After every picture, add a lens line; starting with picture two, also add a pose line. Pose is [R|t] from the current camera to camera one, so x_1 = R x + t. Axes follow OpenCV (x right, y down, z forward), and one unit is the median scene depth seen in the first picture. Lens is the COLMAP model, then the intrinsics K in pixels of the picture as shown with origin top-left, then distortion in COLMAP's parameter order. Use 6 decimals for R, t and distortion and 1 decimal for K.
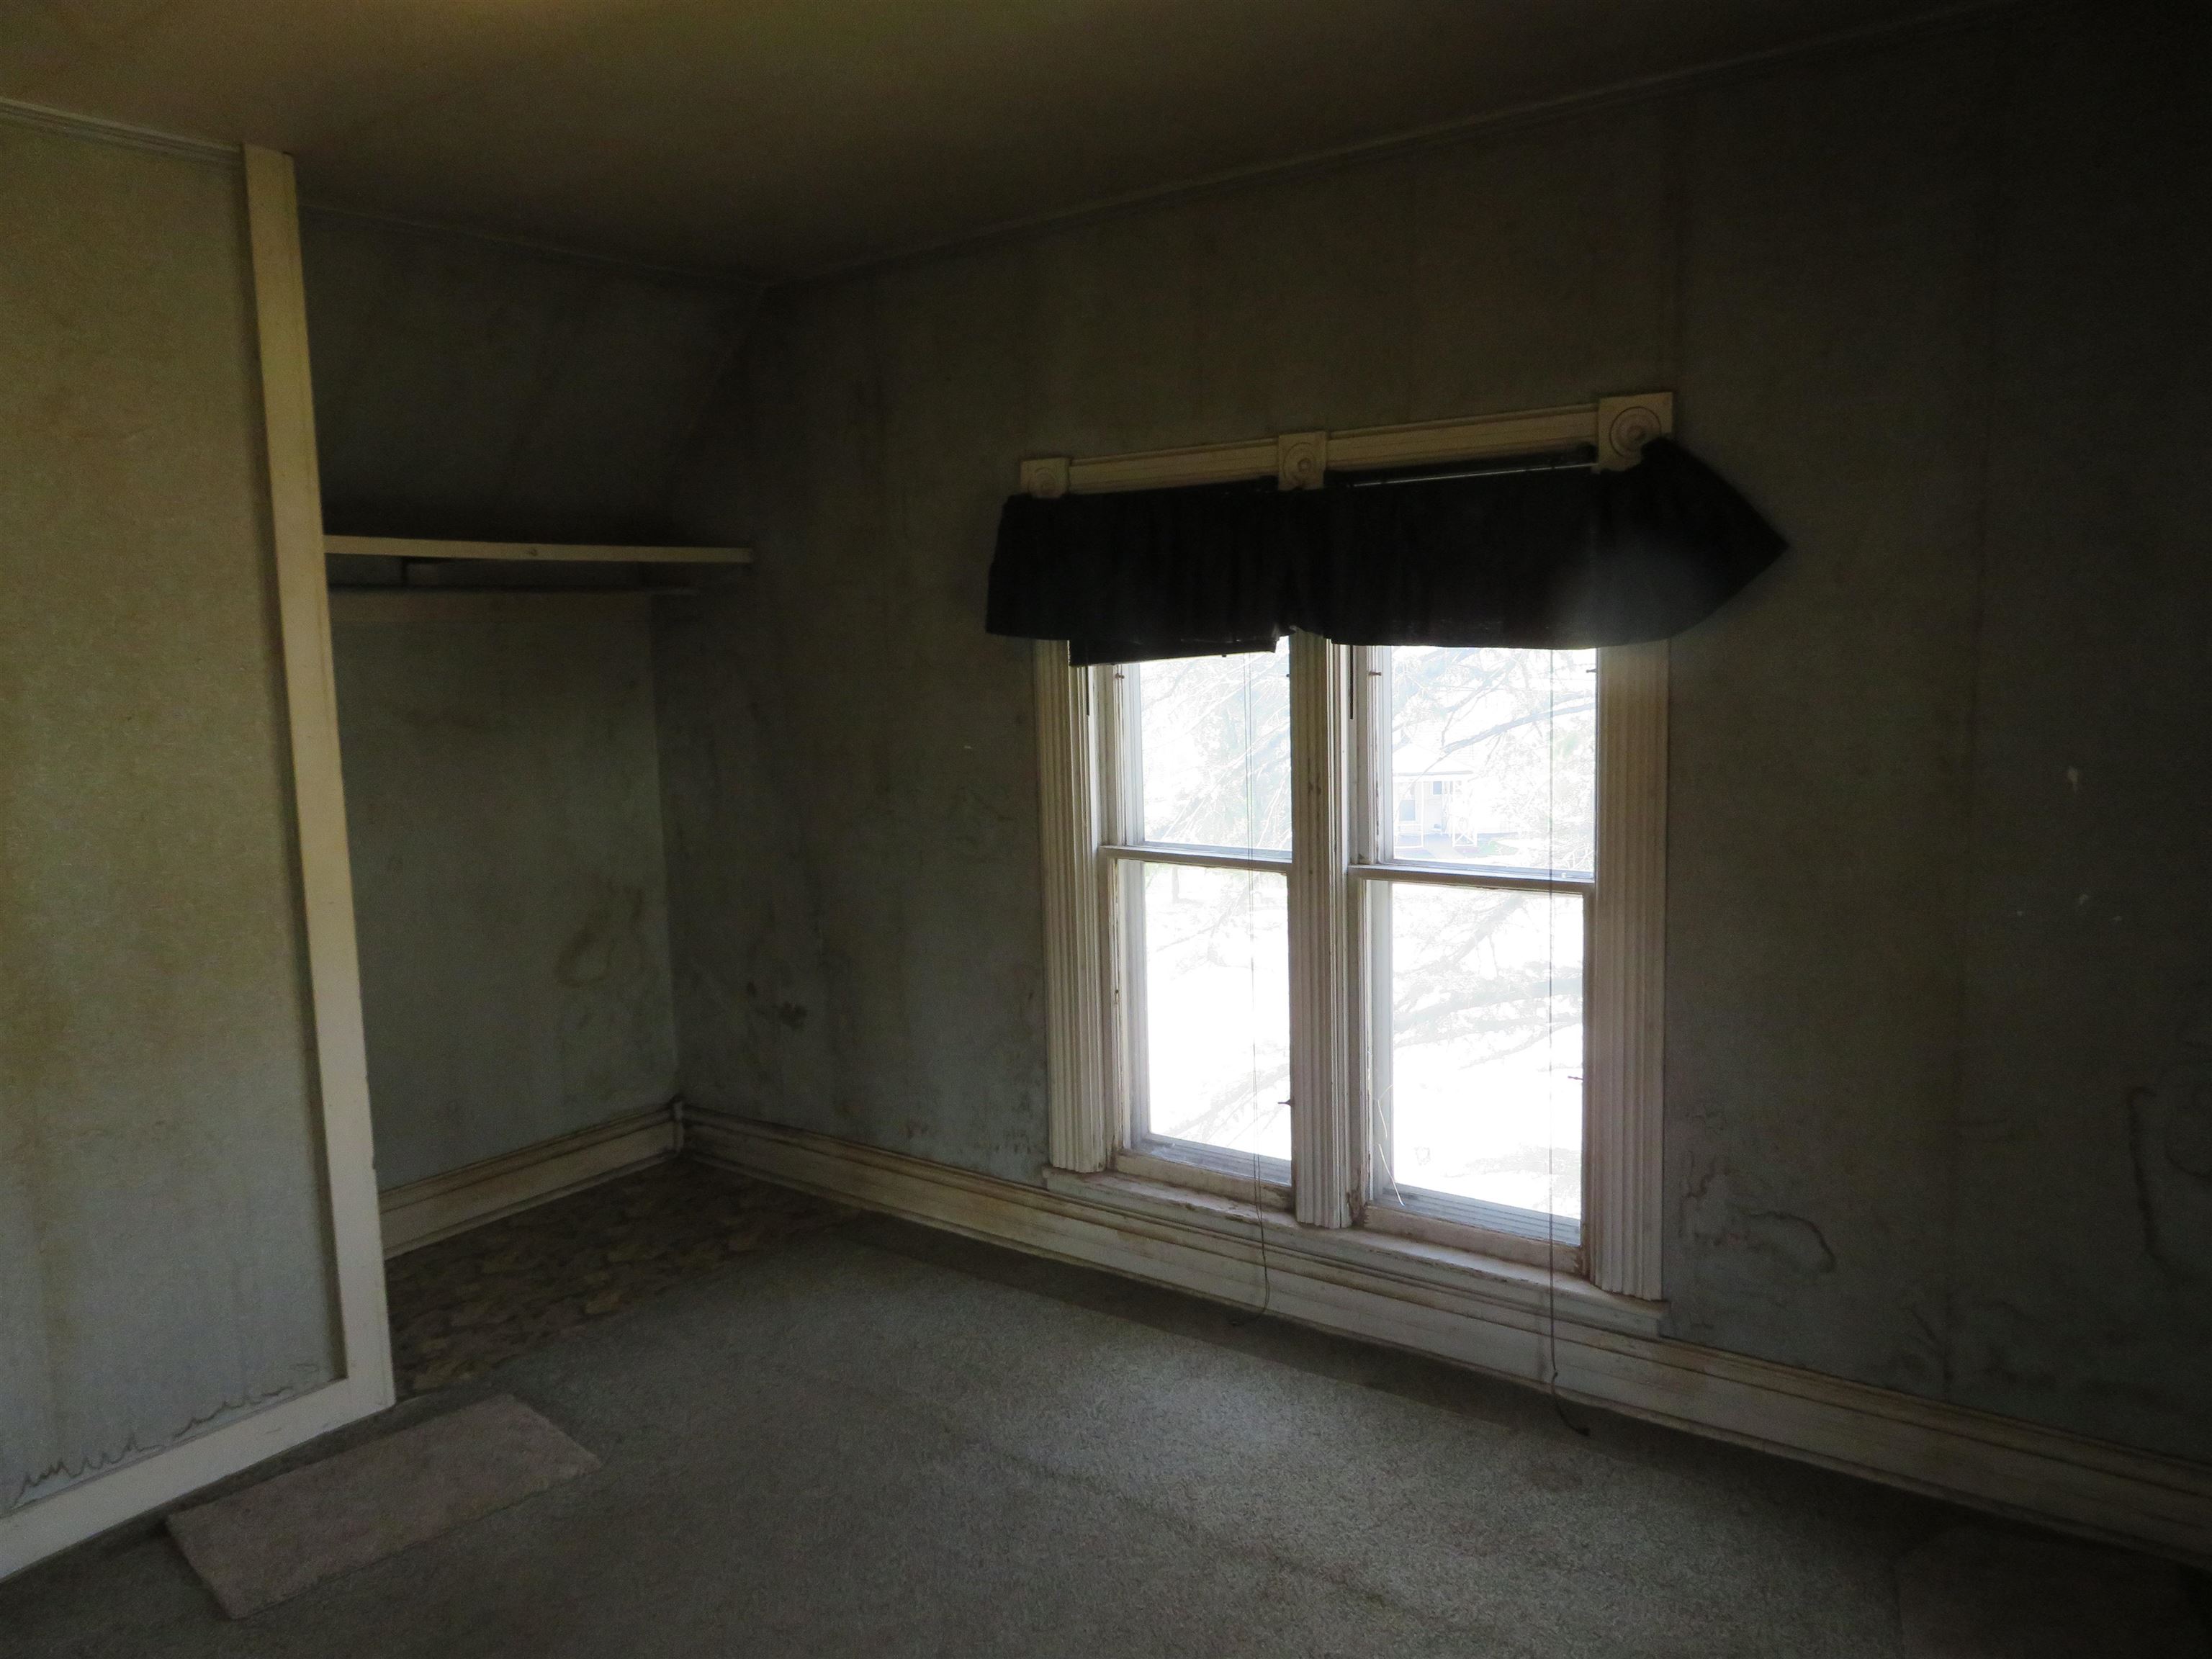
lens RADIAL K [[1588.1, 0, 1106.0], [0, 1588.1, 829.5], [0, 0, 1]] dist [-0.005295, 0.001818]
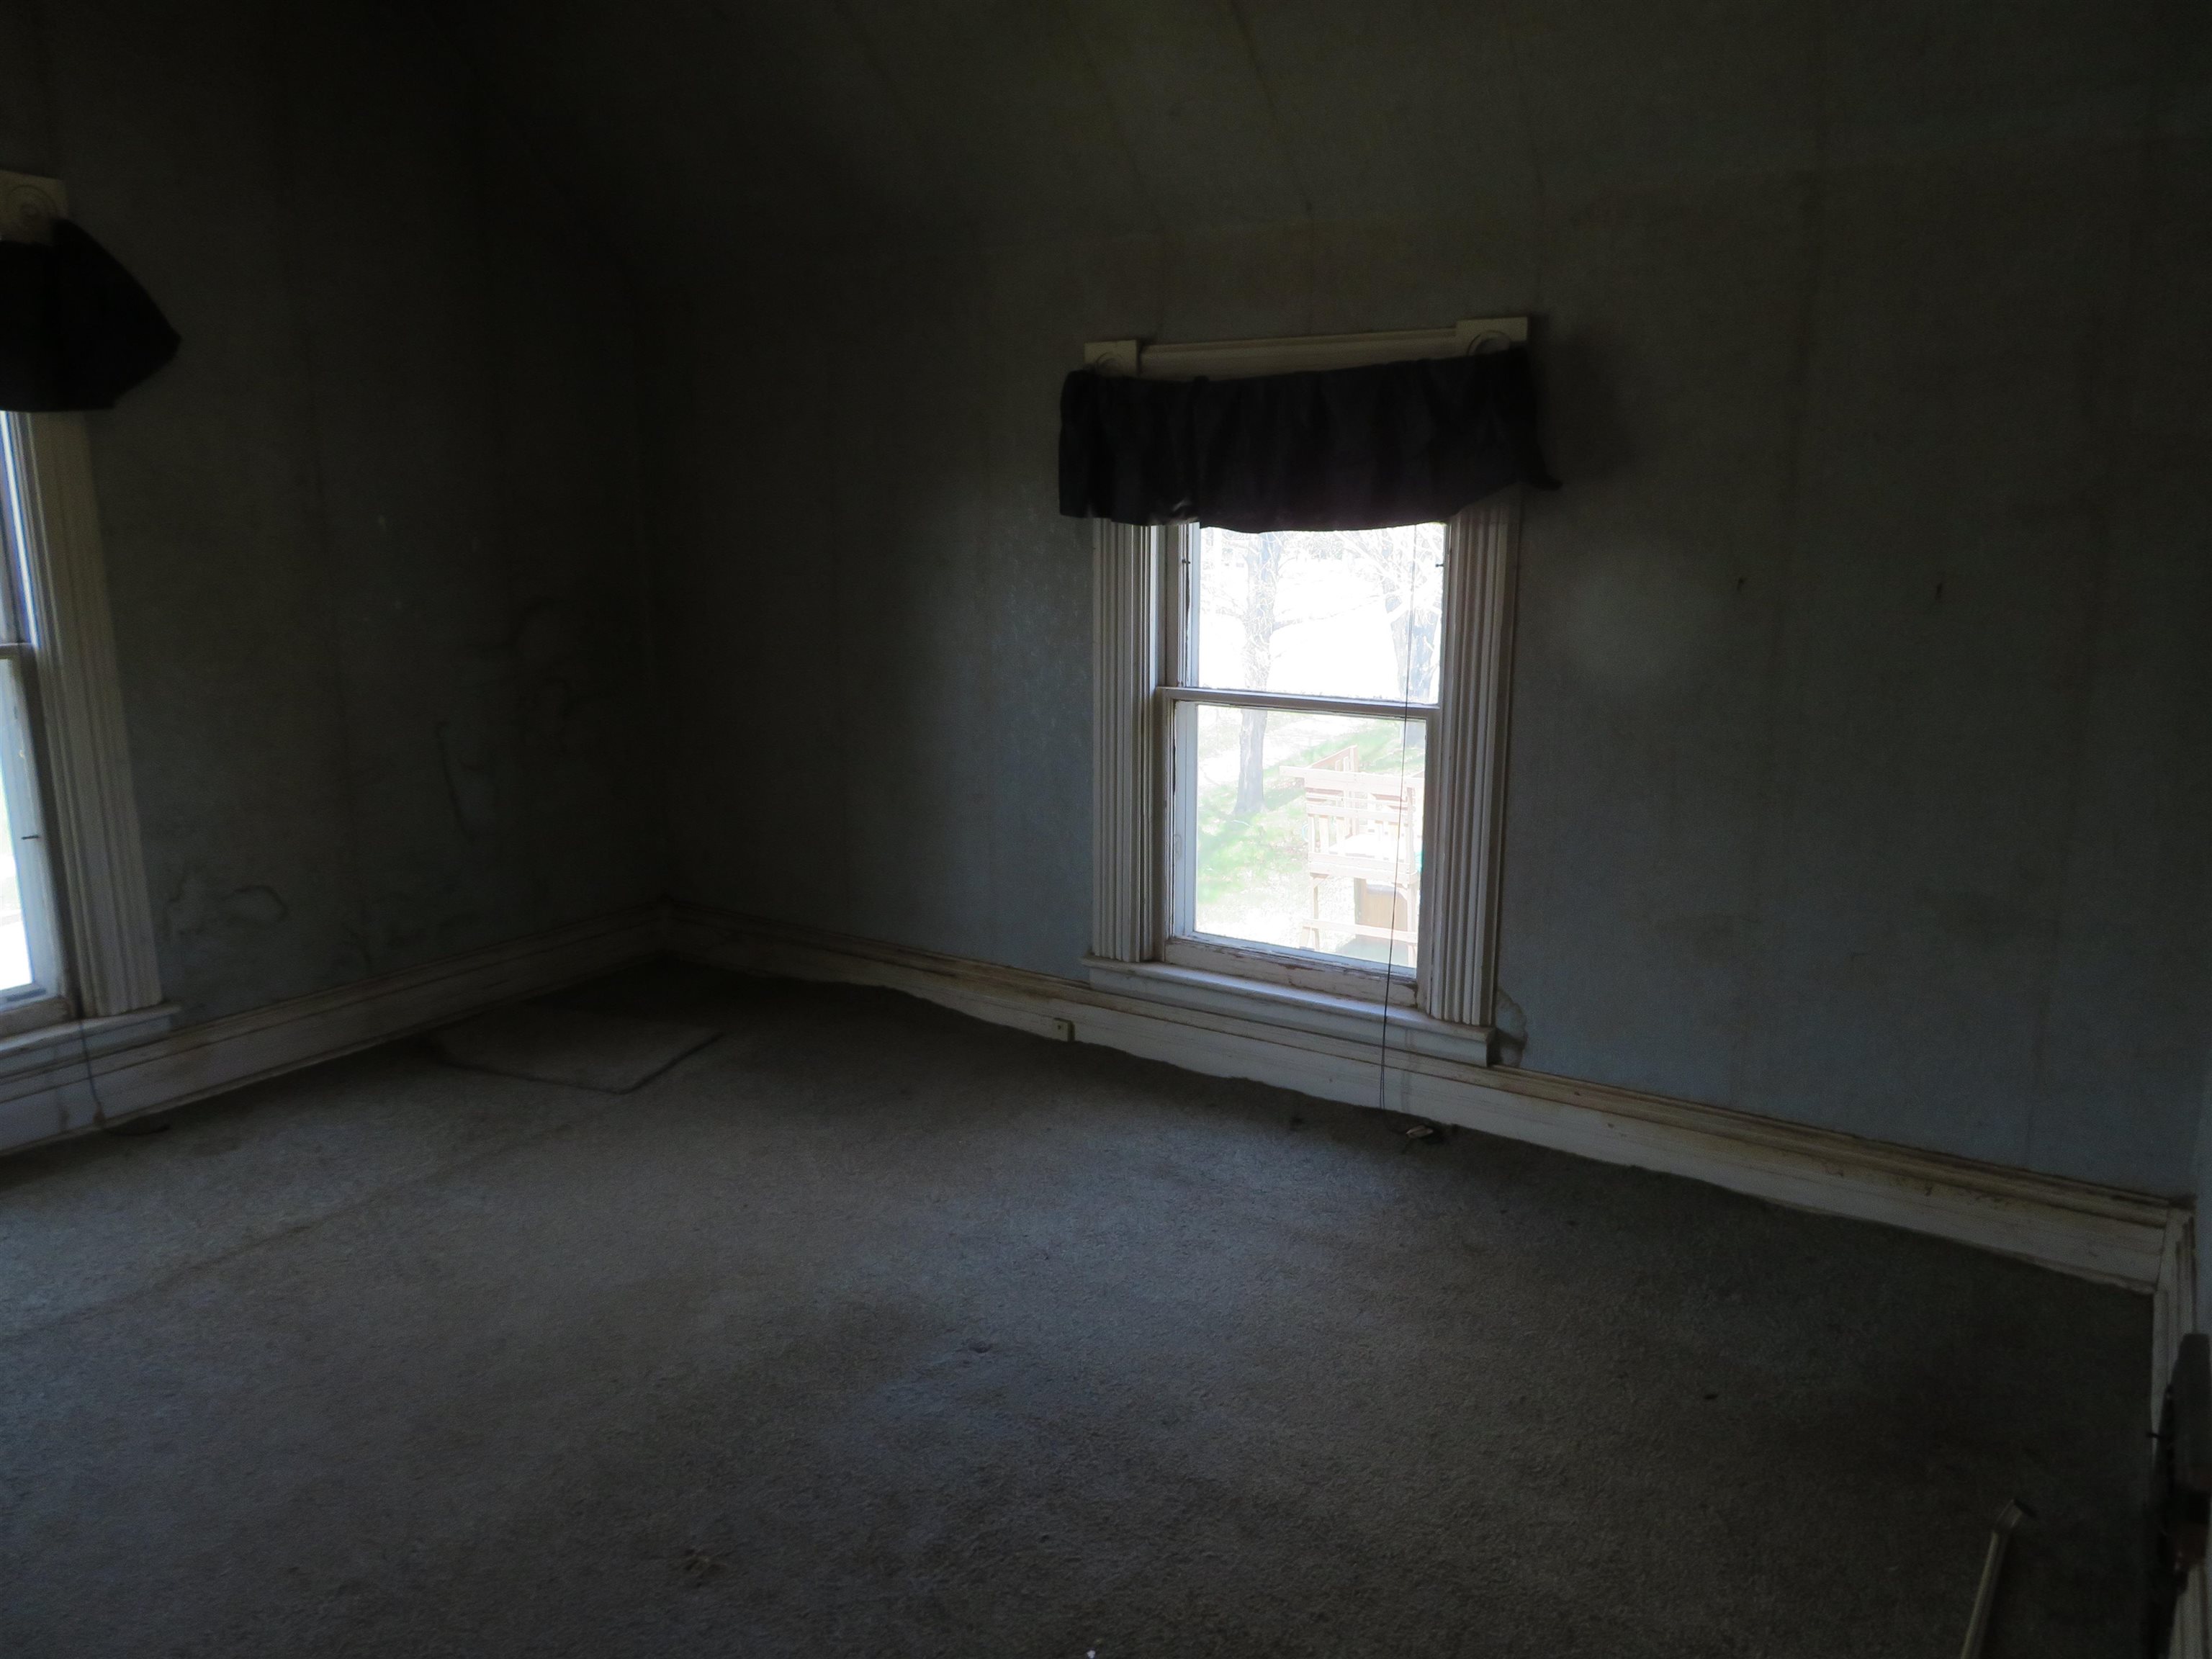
lens RADIAL K [[1588.1, 0, 1106.0], [0, 1588.1, 829.5], [0, 0, 1]] dist [-0.005295, 0.001818]
pose [[-0.063318, -0.173412, 0.982812, -0.836658], [0.123578, 0.975847, 0.180144, 0.056878], [-0.990313, 0.132861, -0.040359, 0.374259]]
